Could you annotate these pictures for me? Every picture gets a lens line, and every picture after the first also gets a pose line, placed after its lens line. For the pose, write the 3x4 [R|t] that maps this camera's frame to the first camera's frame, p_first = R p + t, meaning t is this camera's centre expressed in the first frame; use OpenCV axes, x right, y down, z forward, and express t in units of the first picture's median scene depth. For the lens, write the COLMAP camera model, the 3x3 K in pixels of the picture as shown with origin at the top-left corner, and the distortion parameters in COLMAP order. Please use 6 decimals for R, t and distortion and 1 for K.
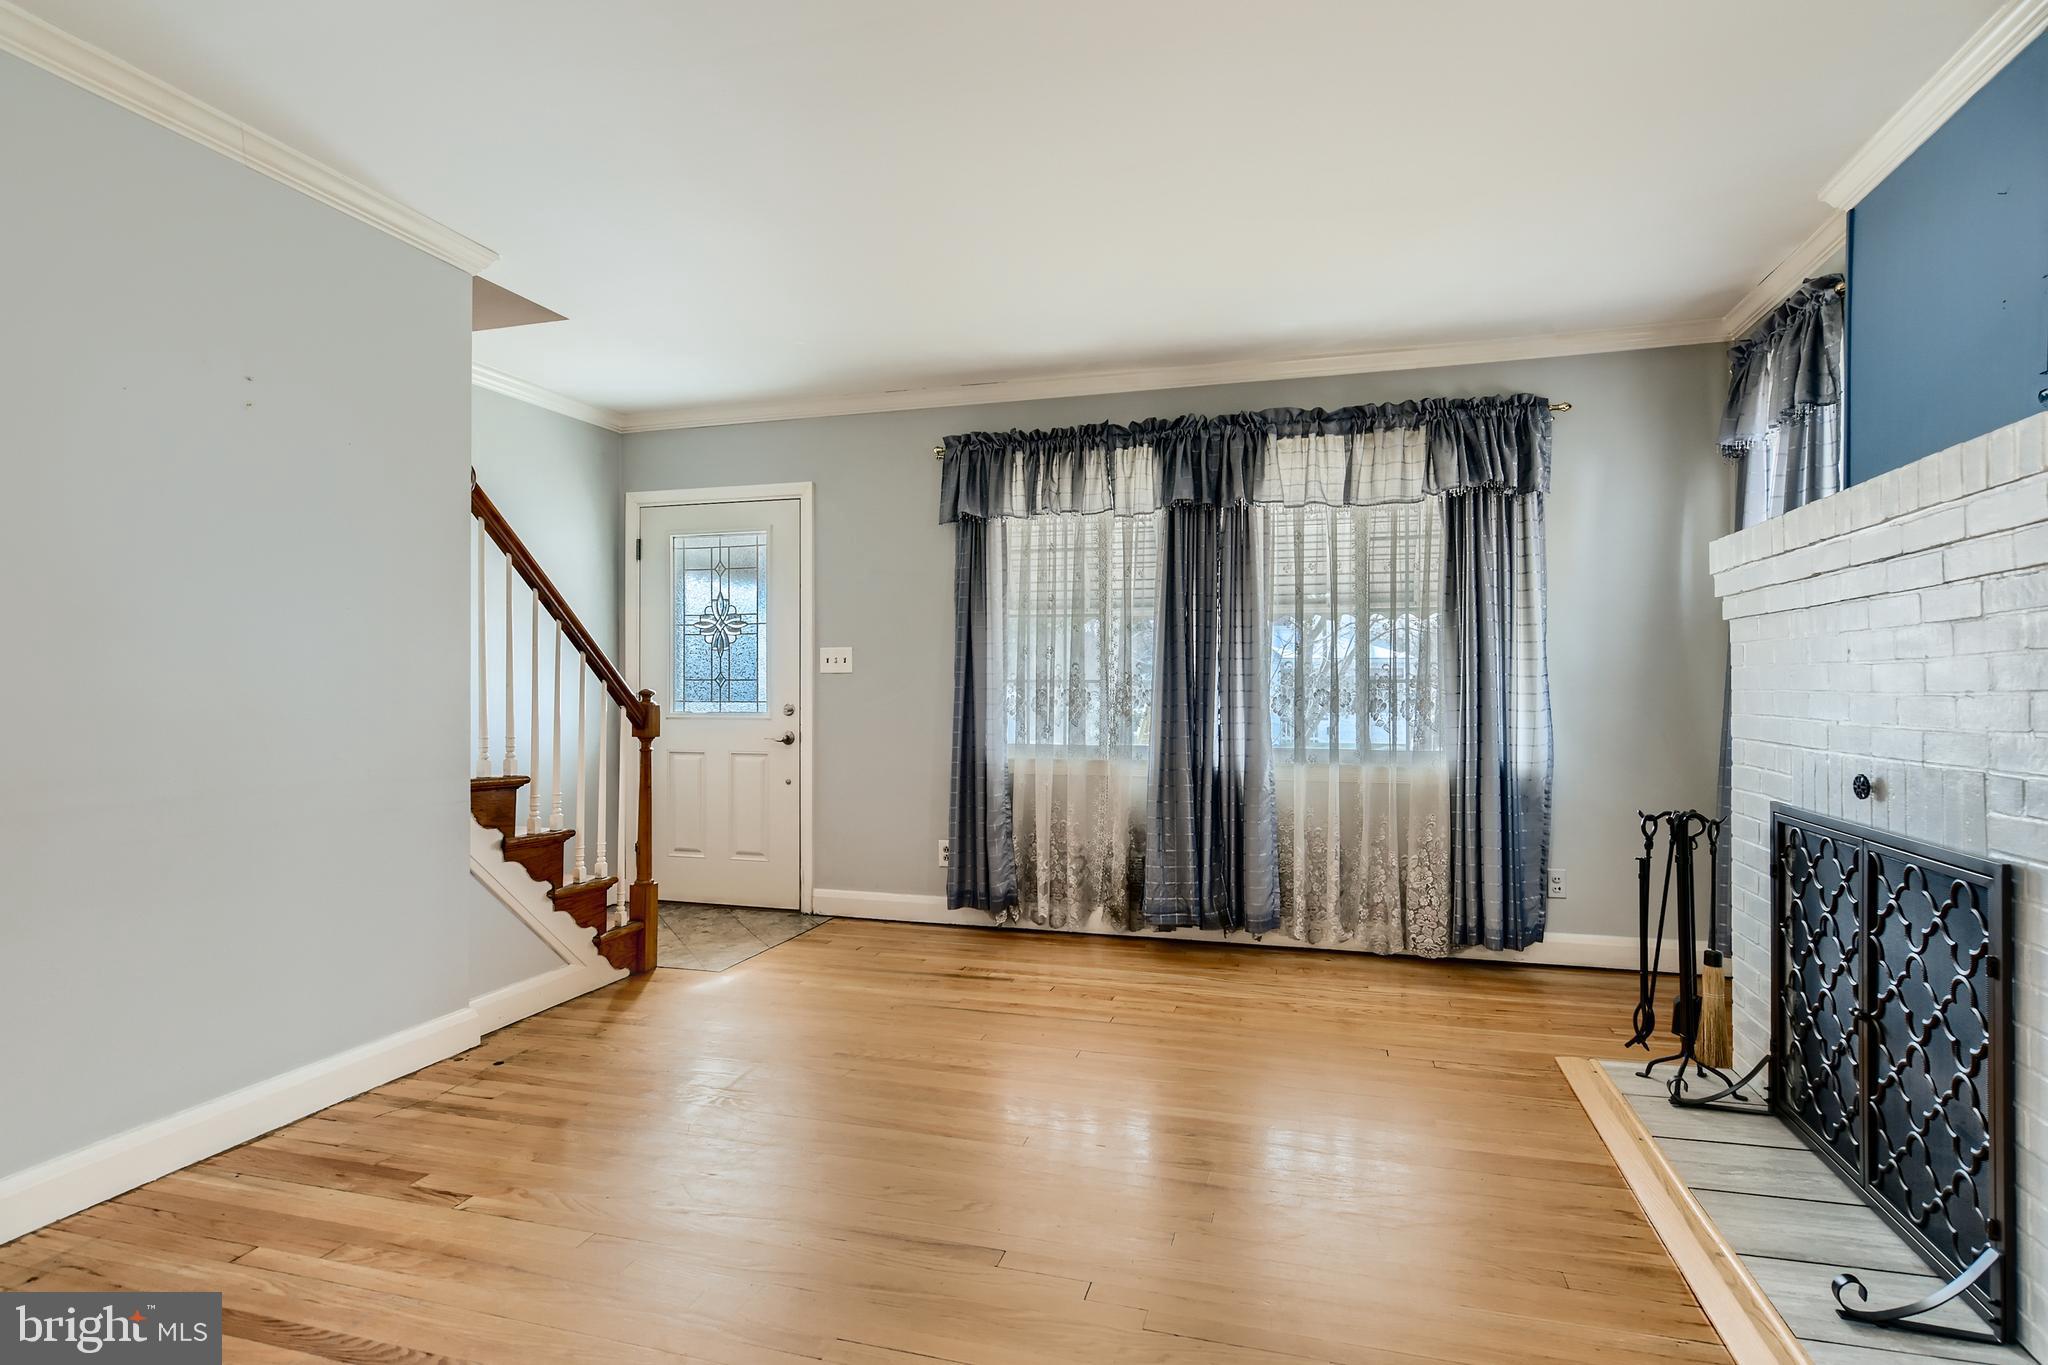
lens RADIAL K [[1044.0, 0, 1036.2], [0, 1044.0, 682.7], [0, 0, 1]] dist [-0.003244, 0.003532]
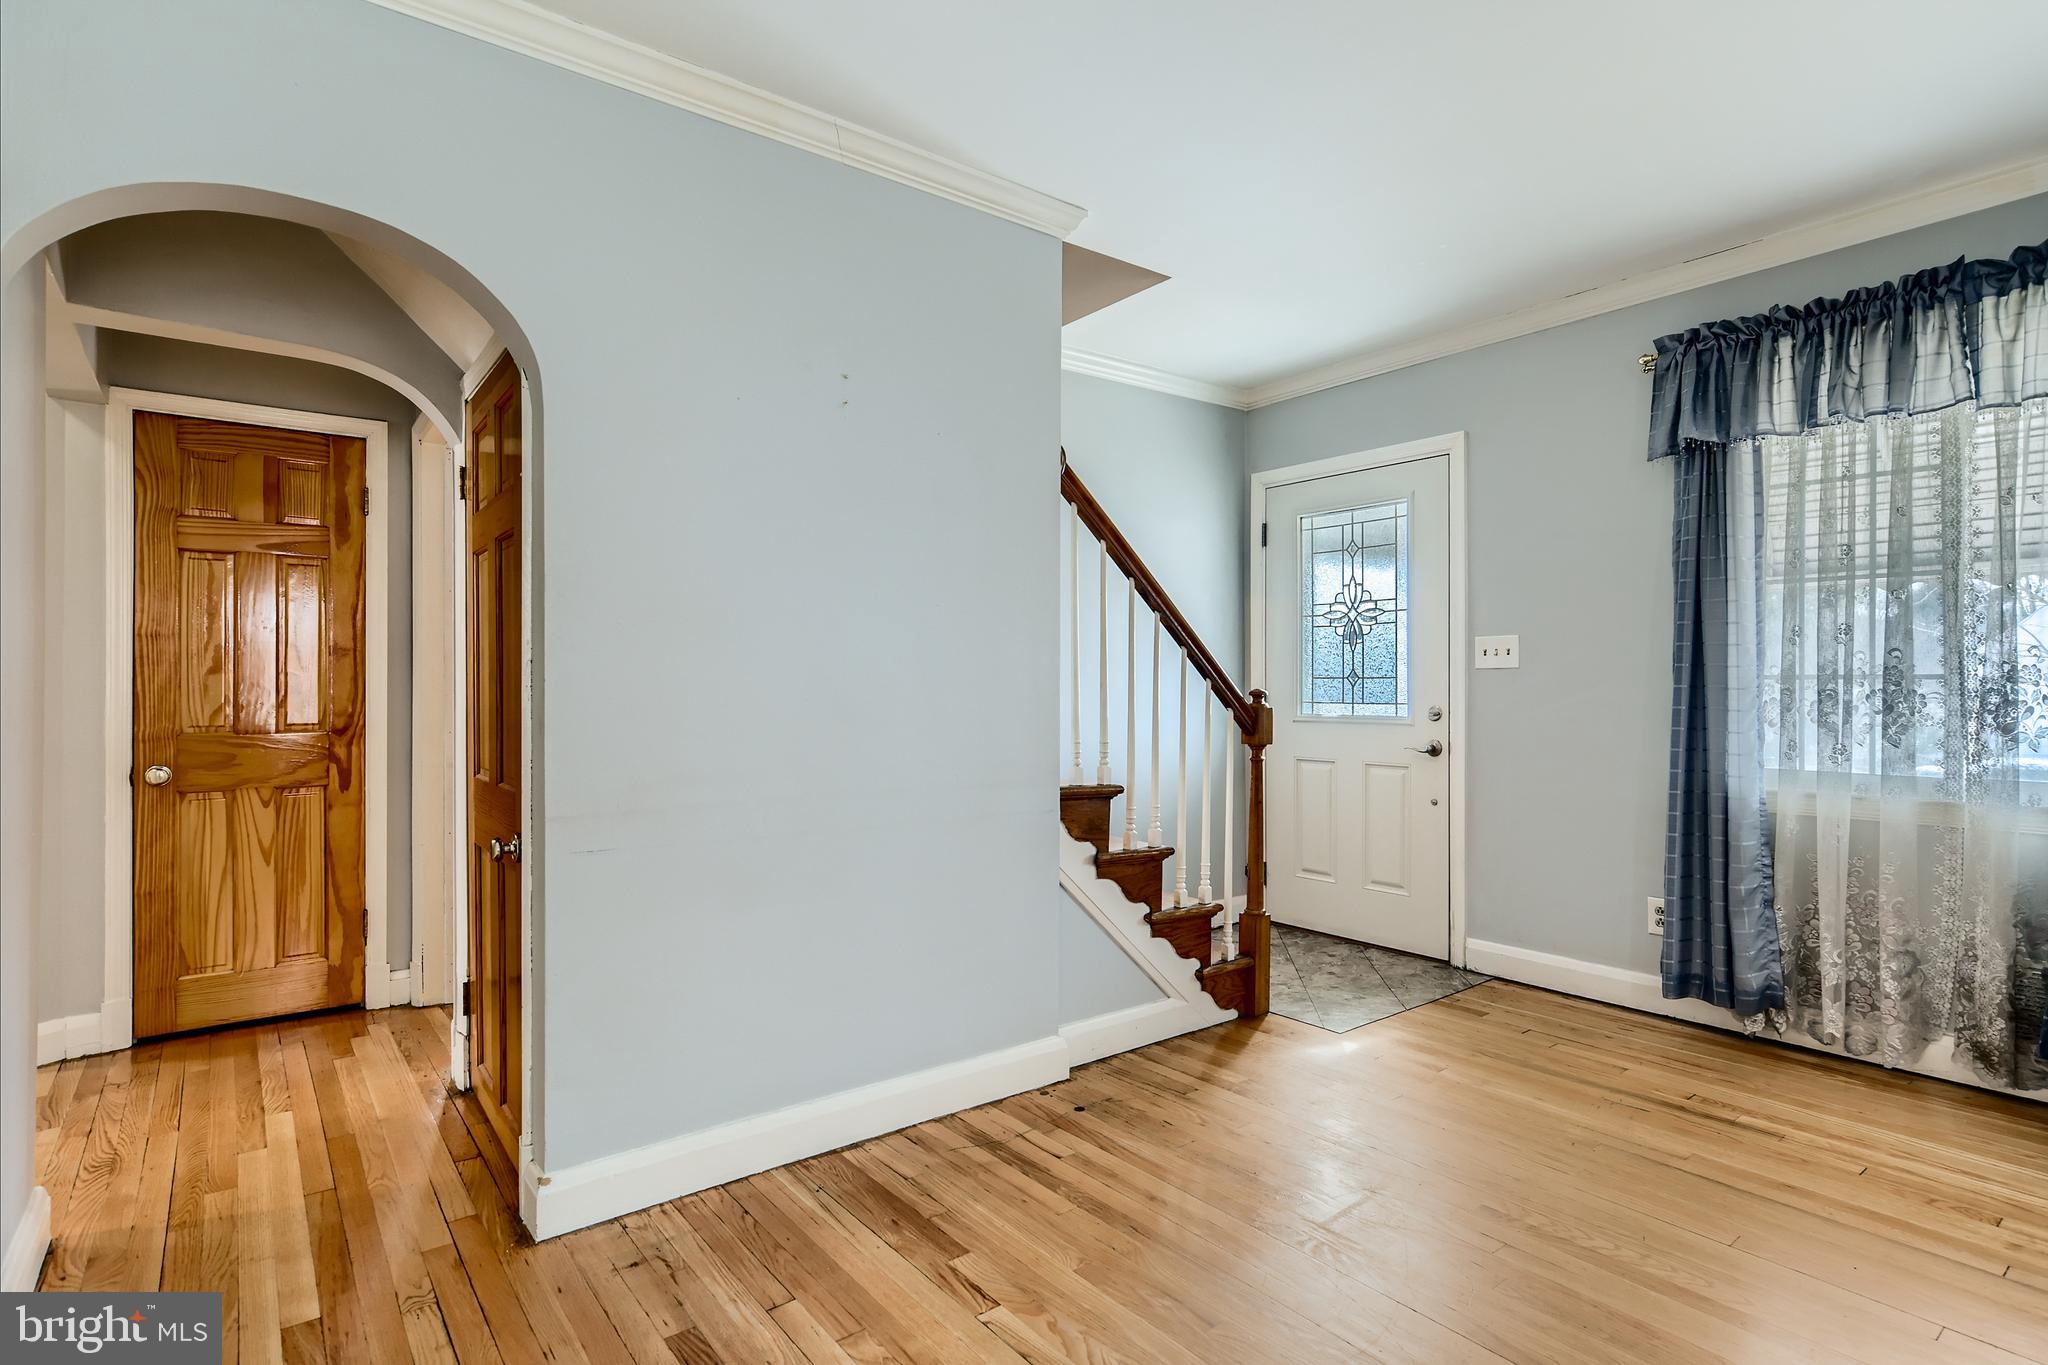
lens RADIAL K [[1044.0, 0, 1025.9], [0, 1044.0, 686.7], [0, 0, 1]] dist [-0.003244, 0.003532]
pose [[0.810014, -0.000981, -0.586410, -0.019616], [0.004089, 0.999984, 0.003976, 0.000089], [0.586397, -0.005618, 0.810004, 0.171772]]
